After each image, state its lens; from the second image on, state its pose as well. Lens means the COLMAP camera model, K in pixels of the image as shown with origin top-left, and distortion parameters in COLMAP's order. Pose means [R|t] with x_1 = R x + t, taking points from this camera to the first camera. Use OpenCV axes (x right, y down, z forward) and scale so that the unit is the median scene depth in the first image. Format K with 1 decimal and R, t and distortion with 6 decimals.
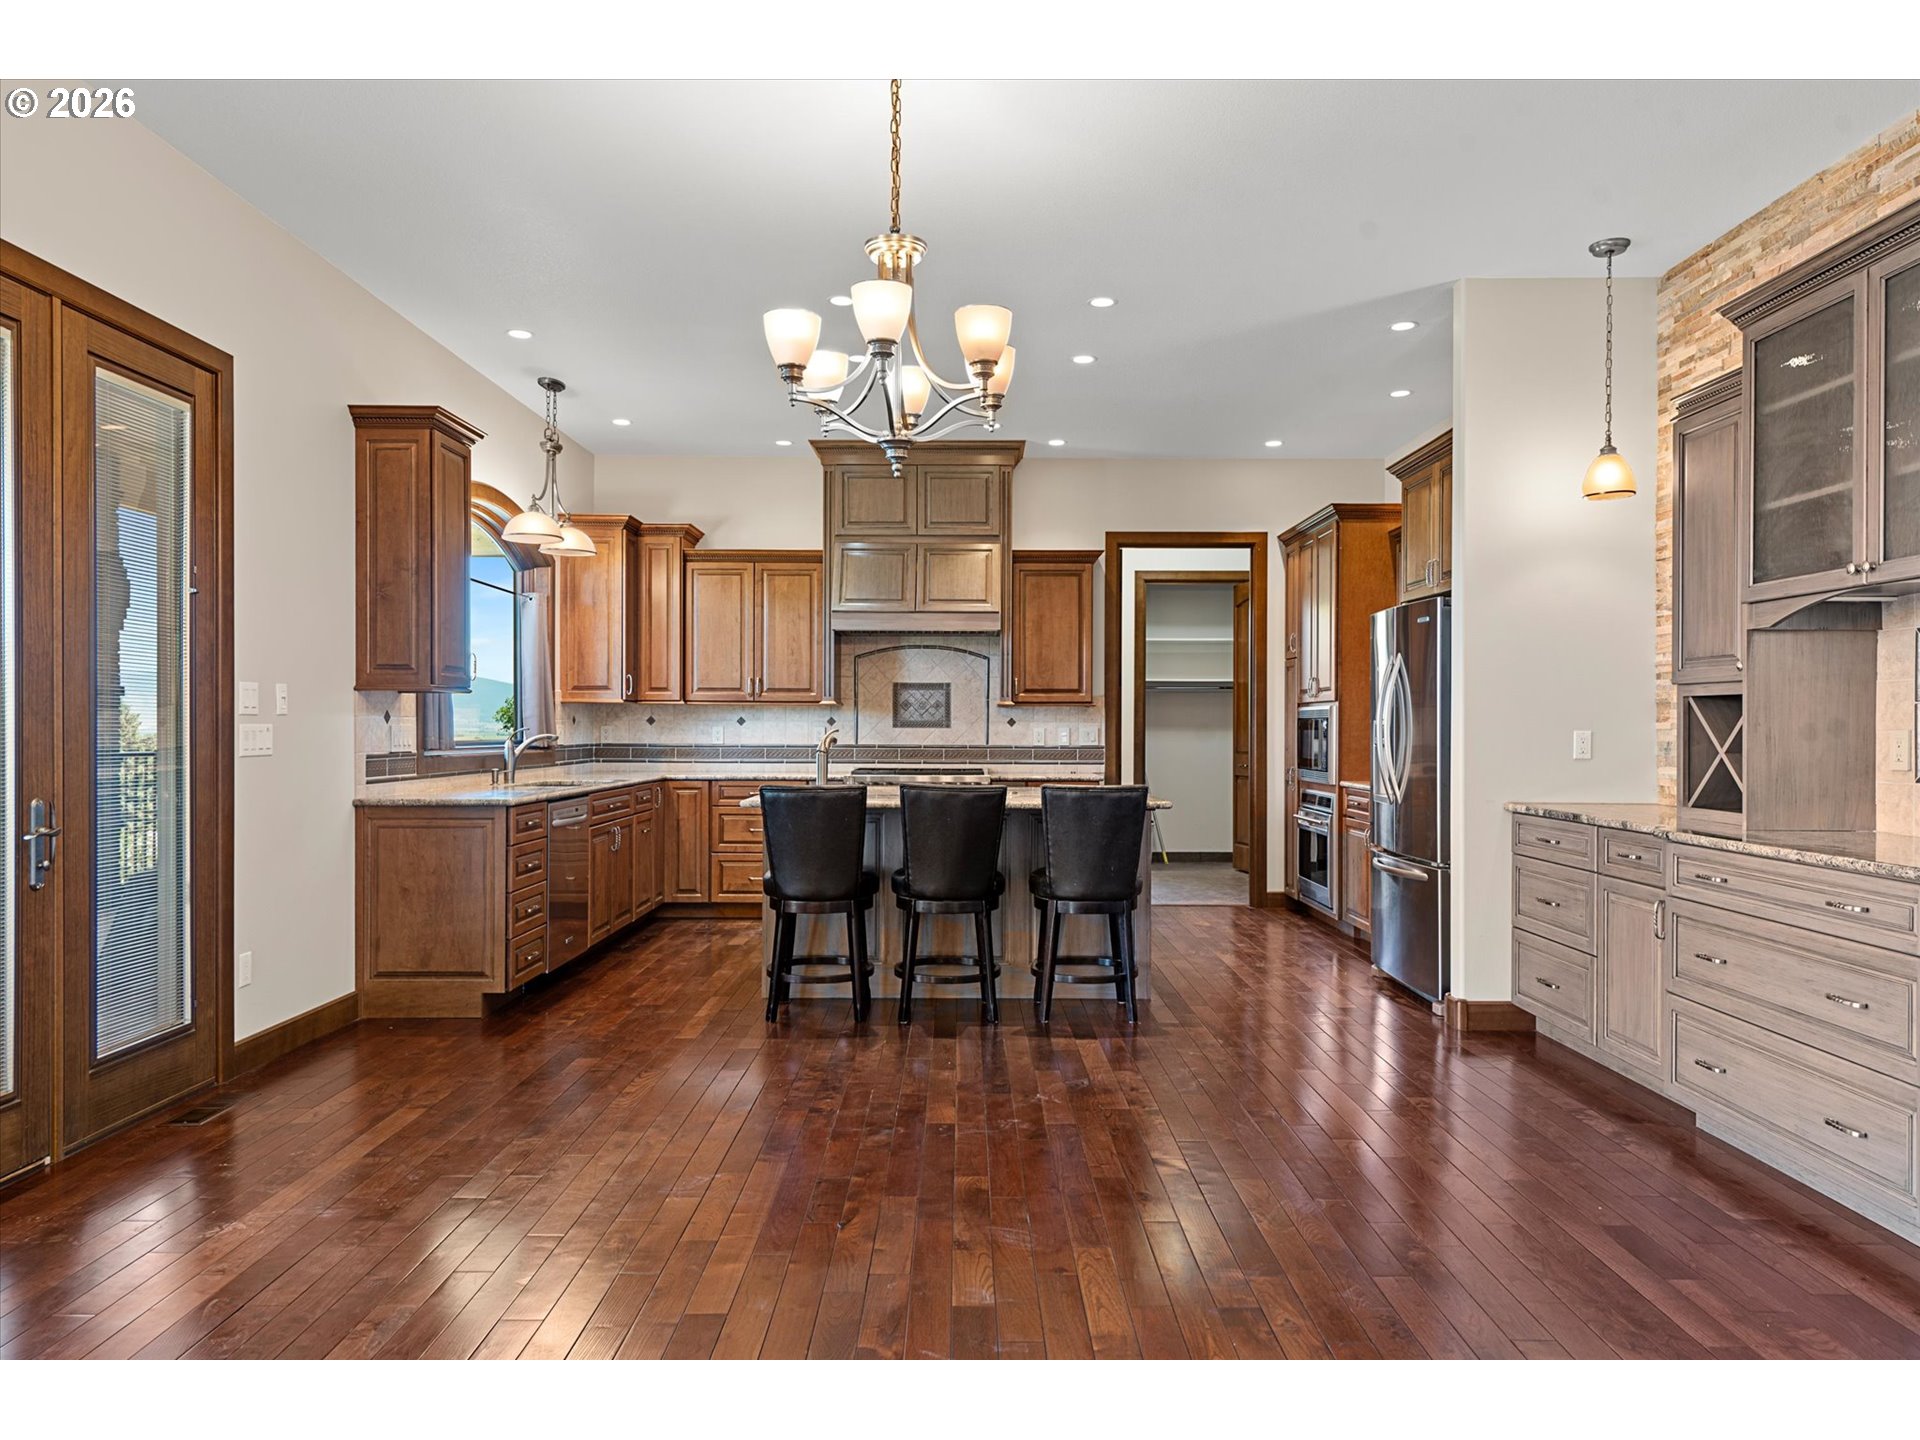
lens RADIAL K [[1317.6, 0, 960.0], [0, 1317.6, 720.0], [0, 0, 1]] dist [0.003780, -0.000241]
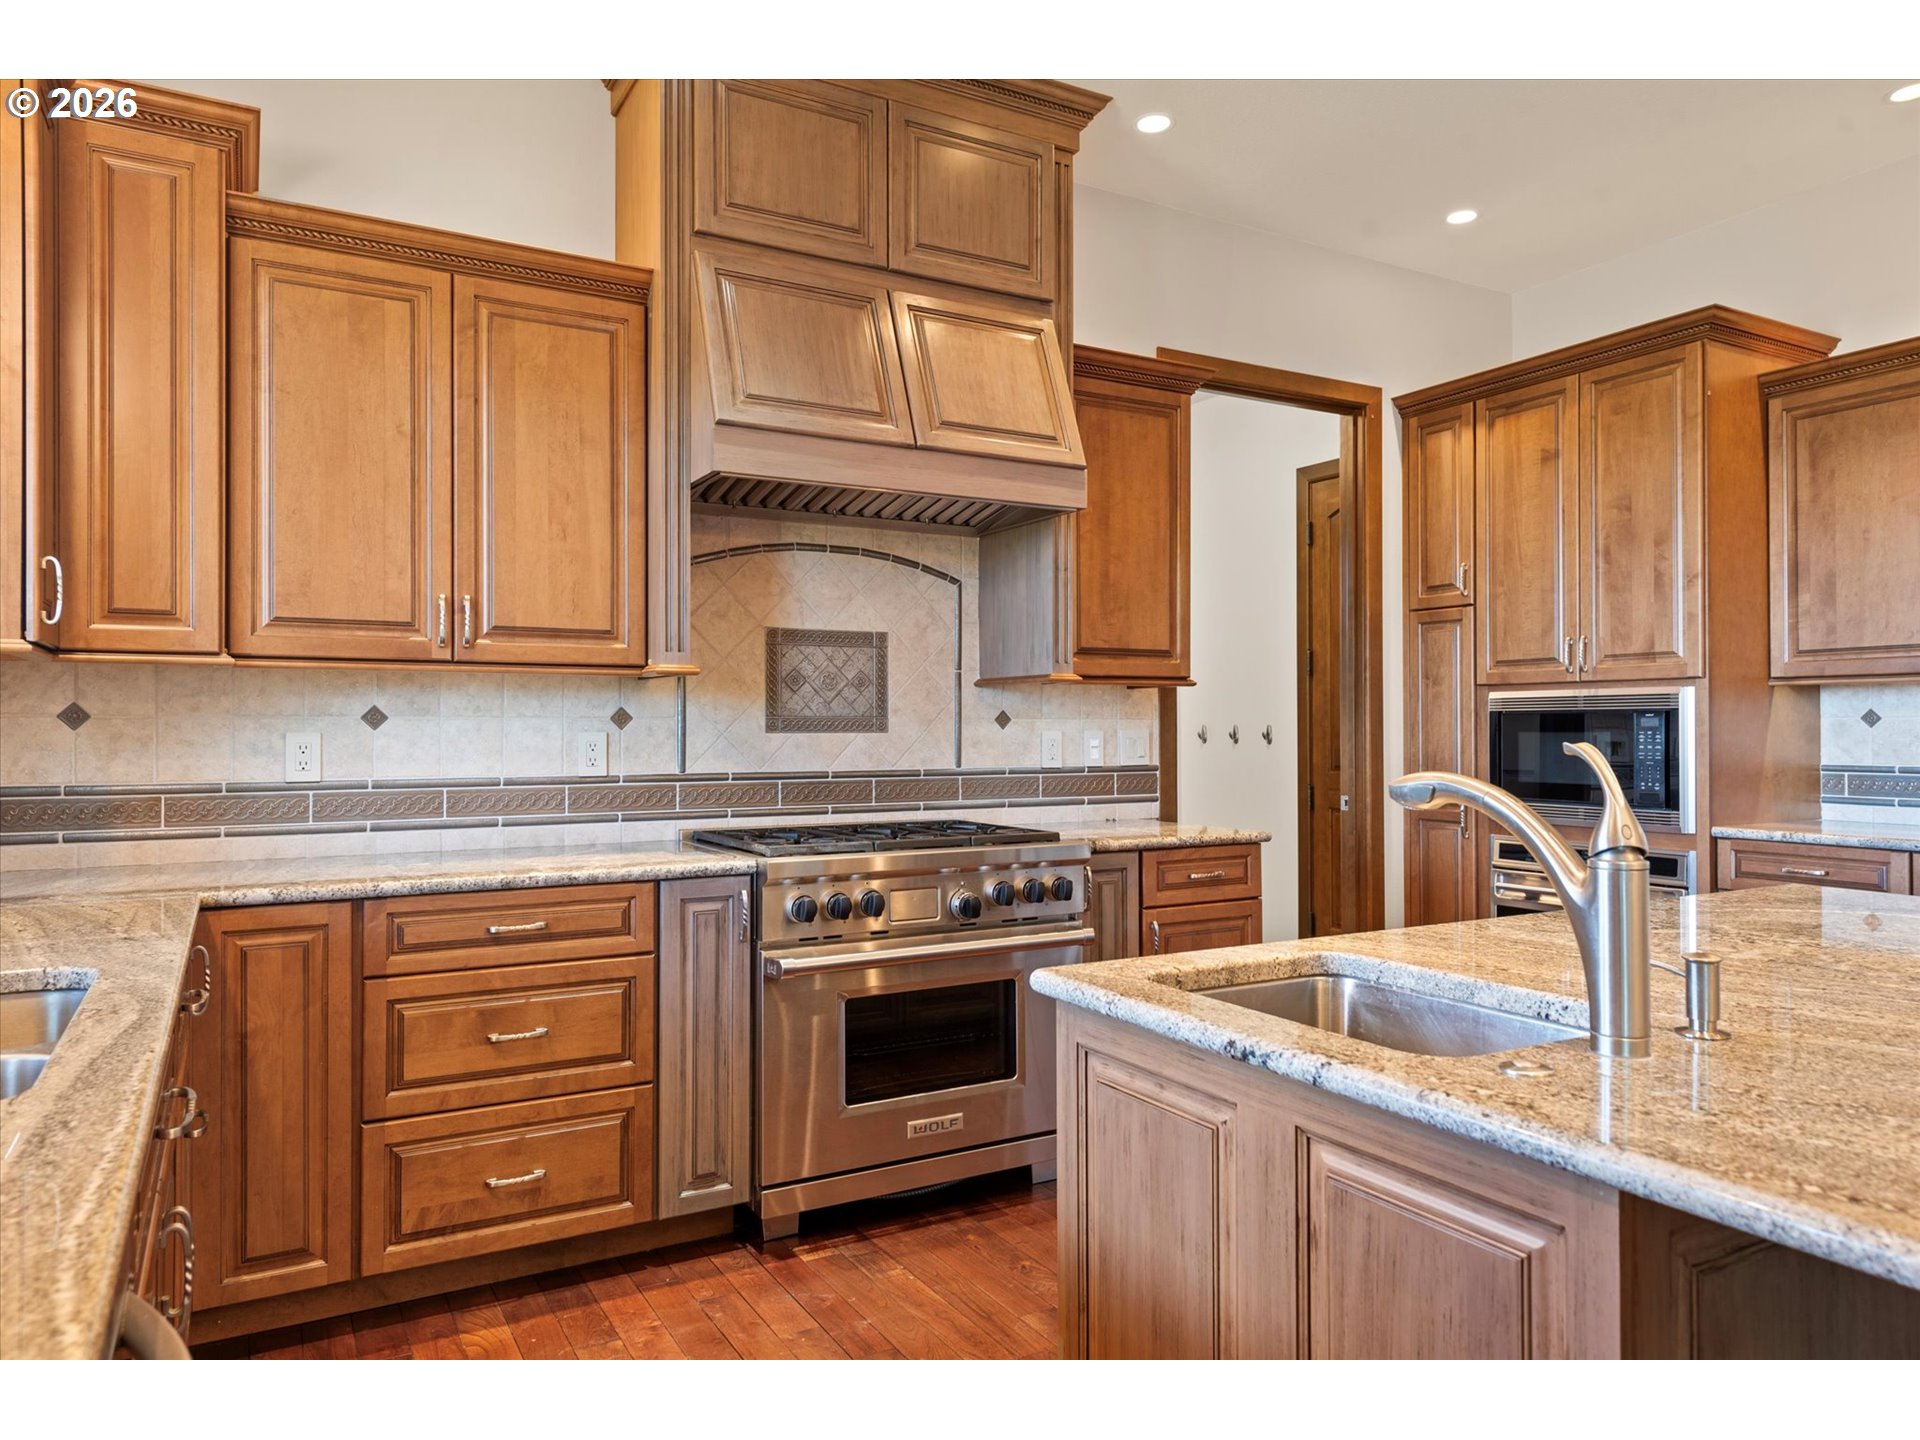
lens RADIAL K [[1268.3, 0, 985.1], [0, 1268.3, 721.2], [0, 0, 1]] dist [0.002788, 0.001780]
pose [[0.862735, -0.001906, 0.505653, -0.198657], [0.002285, 0.999997, -0.000130, 0.002349], [-0.505652, 0.001268, 0.862737, 0.607549]]
